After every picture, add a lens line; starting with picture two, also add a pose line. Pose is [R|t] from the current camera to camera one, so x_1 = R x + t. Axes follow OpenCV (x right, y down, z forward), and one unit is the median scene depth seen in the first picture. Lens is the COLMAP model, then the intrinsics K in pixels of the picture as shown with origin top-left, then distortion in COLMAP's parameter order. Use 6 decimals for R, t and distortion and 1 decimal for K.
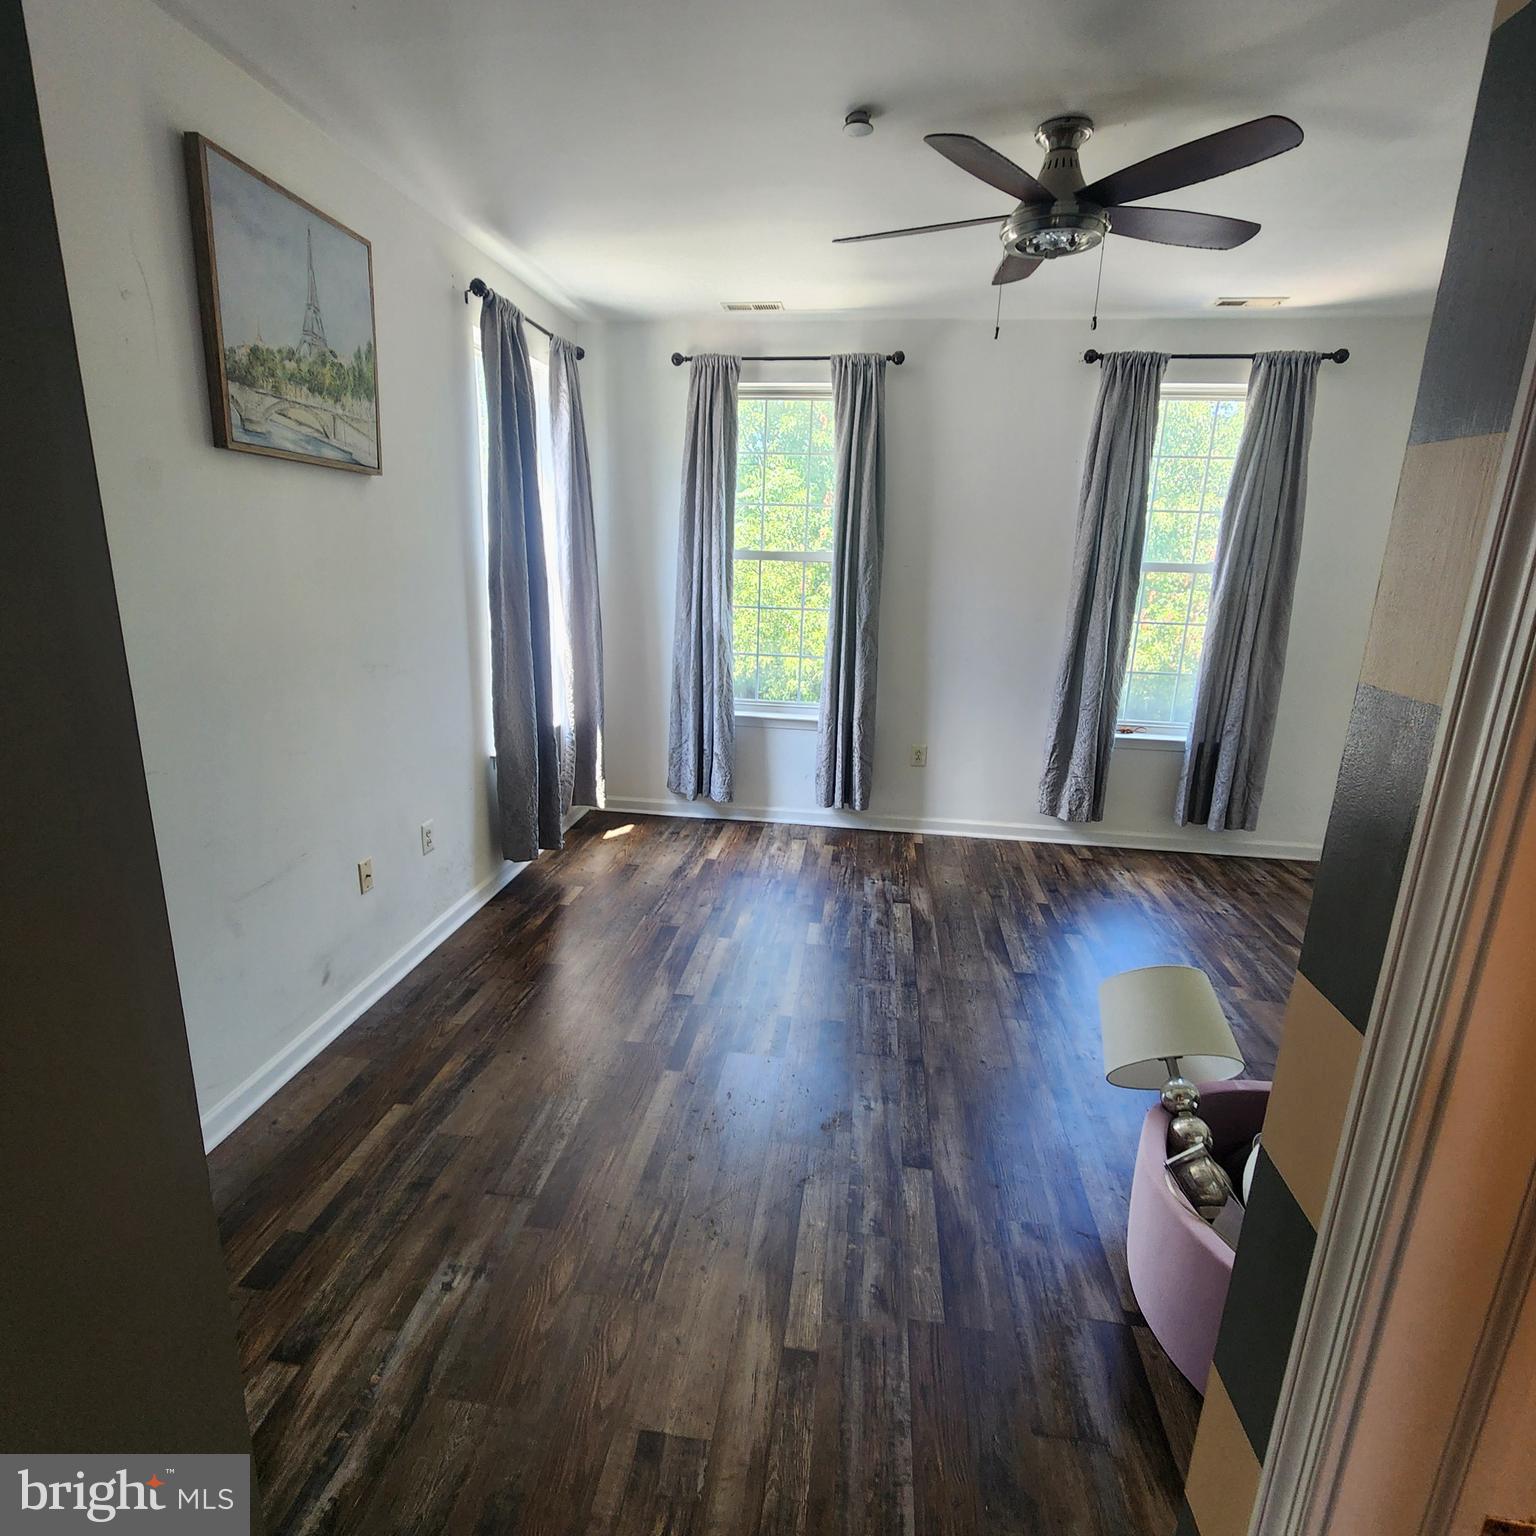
lens RADIAL K [[846.9, 0, 751.4], [0, 846.9, 769.2], [0, 0, 1]] dist [-0.000293, -0.000986]
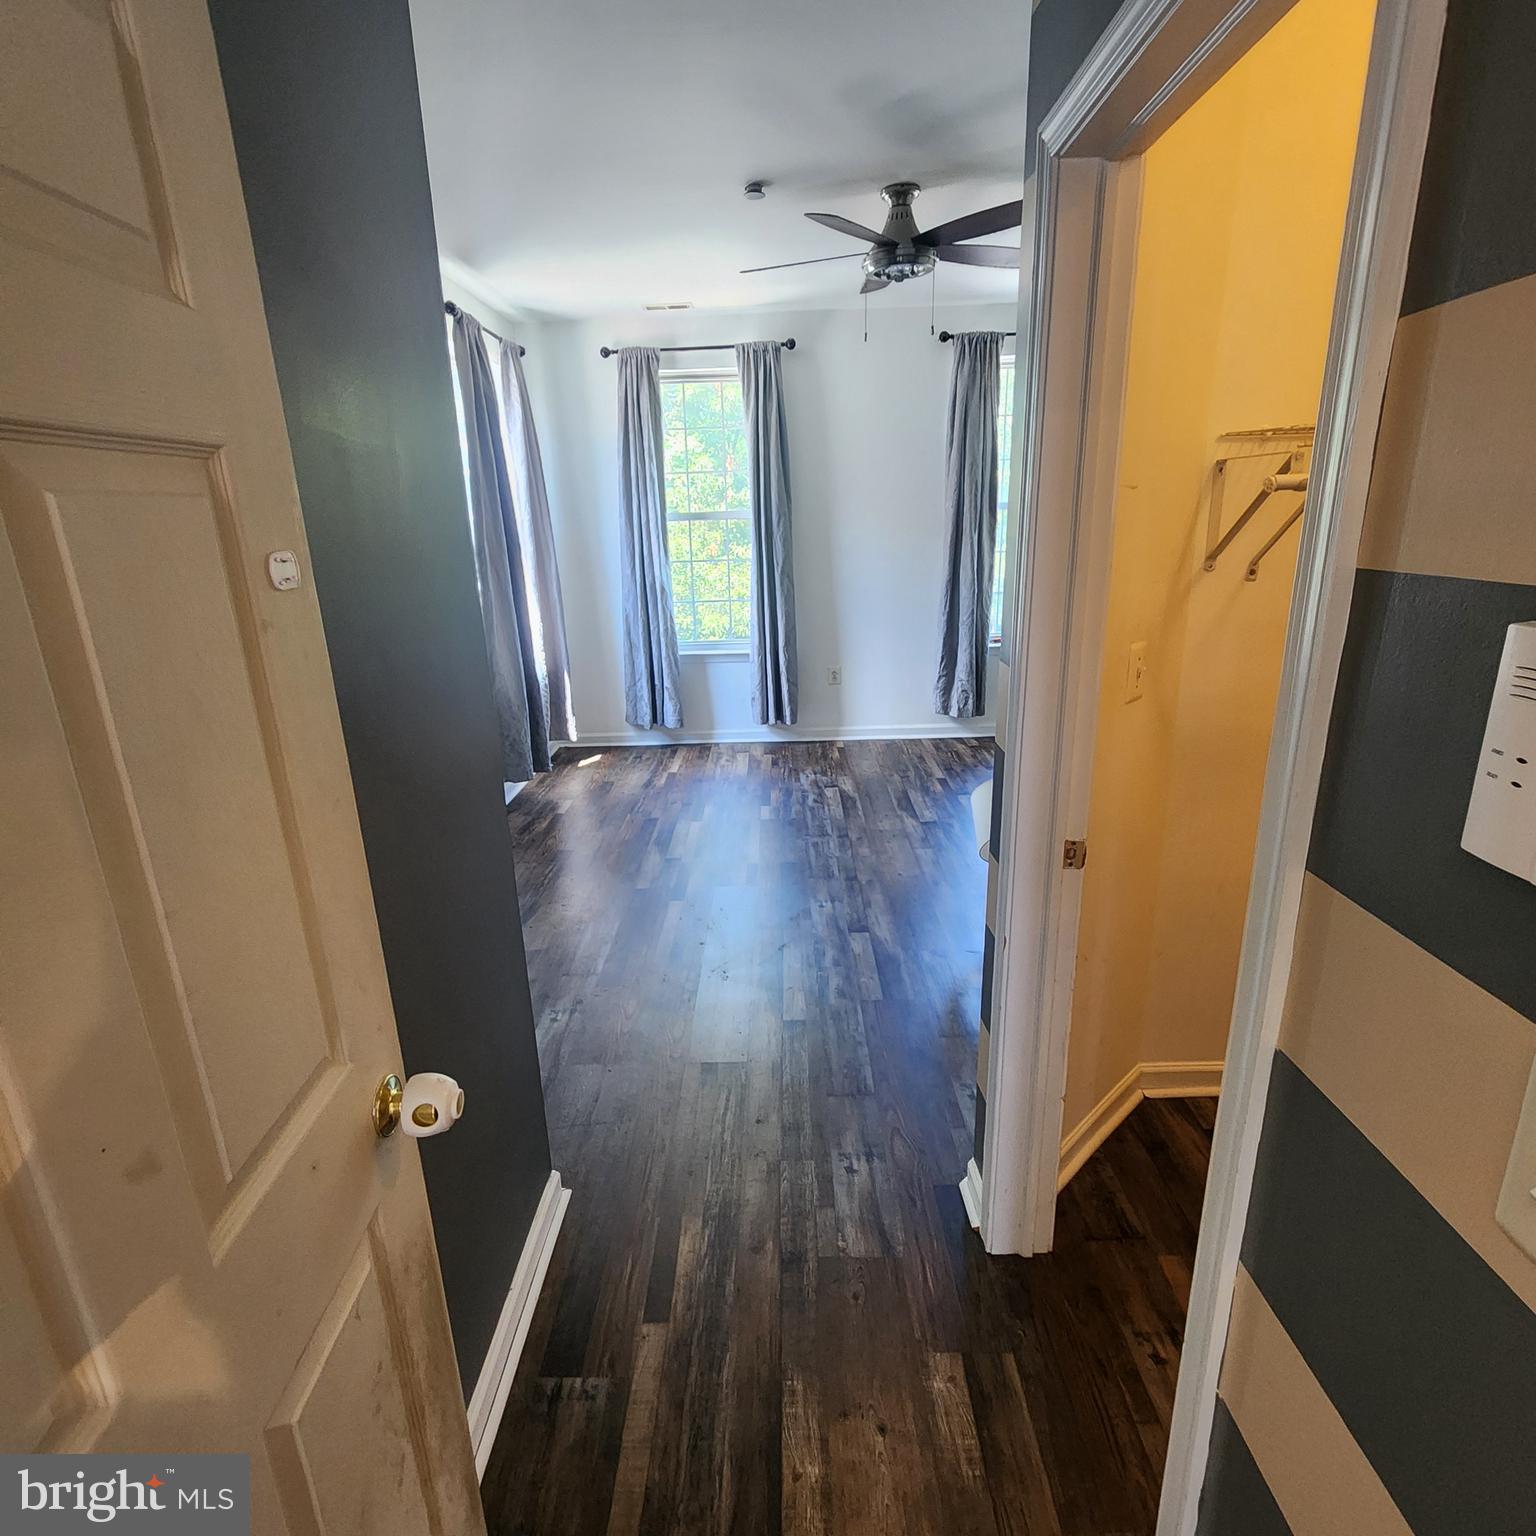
lens RADIAL K [[846.9, 0, 751.4], [0, 846.9, 769.2], [0, 0, 1]] dist [-0.000293, -0.000986]
pose [[0.991408, -0.091553, 0.093428, -0.053229], [0.087866, 0.995210, 0.042849, 0.065022], [-0.096904, -0.034272, 0.994704, -0.228752]]
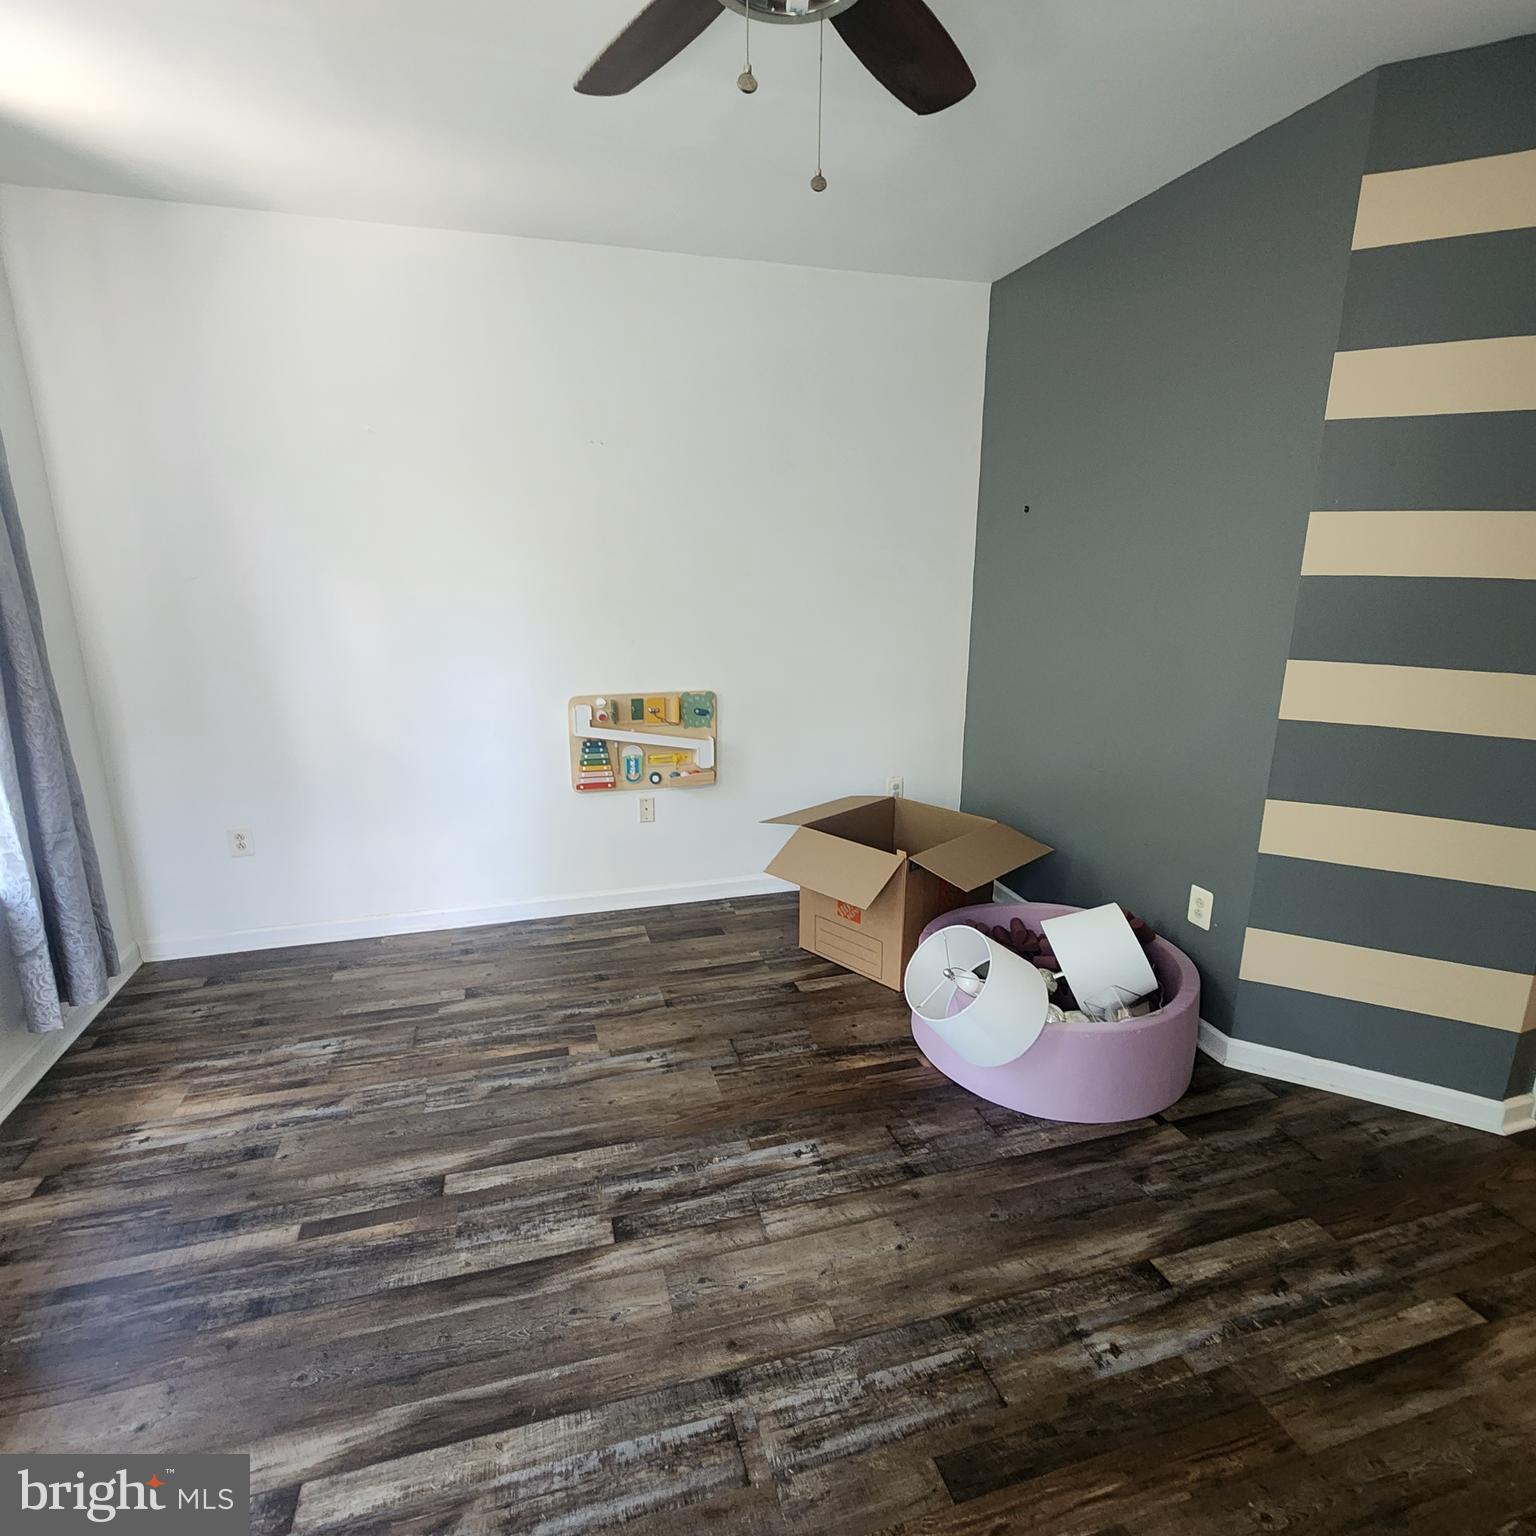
lens RADIAL K [[846.9, 0, 751.4], [0, 846.9, 769.2], [0, 0, 1]] dist [-0.000293, -0.000986]
pose [[-0.417211, -0.245543, 0.875011, -0.137629], [0.219621, 0.907033, 0.359245, -0.208387], [-0.881874, 0.342051, -0.324498, 0.816037]]
